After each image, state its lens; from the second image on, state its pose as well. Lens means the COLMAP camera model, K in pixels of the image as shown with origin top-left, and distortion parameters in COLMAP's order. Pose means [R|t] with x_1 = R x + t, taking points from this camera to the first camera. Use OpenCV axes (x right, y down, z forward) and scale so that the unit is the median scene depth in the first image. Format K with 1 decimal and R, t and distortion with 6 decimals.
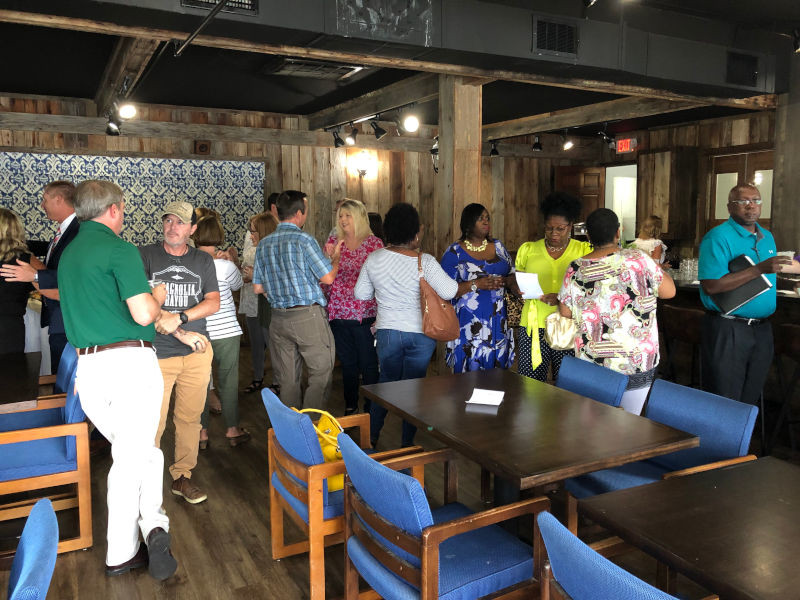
lens RADIAL K [[652.5, 0, 400.0], [0, 652.5, 294.2], [0, 0, 1]] dist [0.020334, -0.018283]
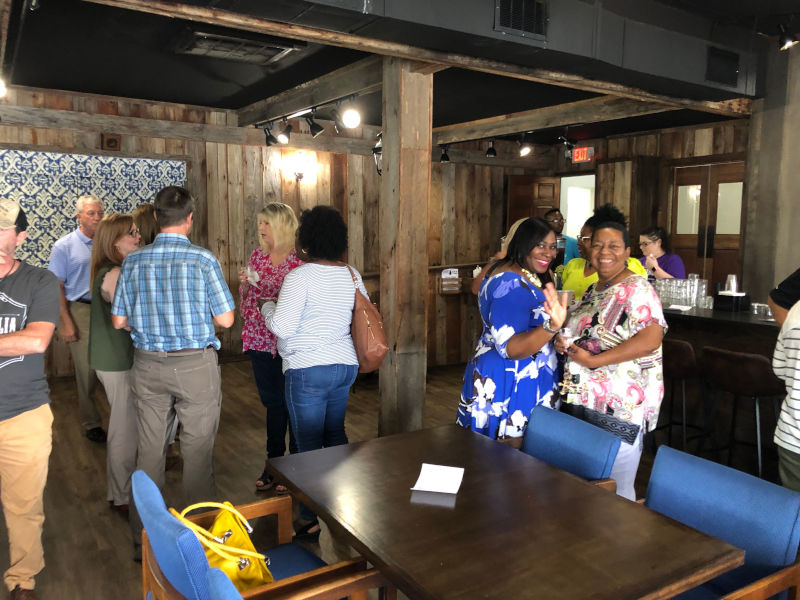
lens RADIAL K [[652.5, 0, 404.1], [0, 652.5, 288.9], [0, 0, 1]] dist [0.020334, -0.018283]
pose [[0.996307, 0.008052, 0.085484, 0.012135], [-0.006199, 0.999741, -0.021912, -0.014375], [-0.085638, 0.021302, 0.996099, 0.113094]]
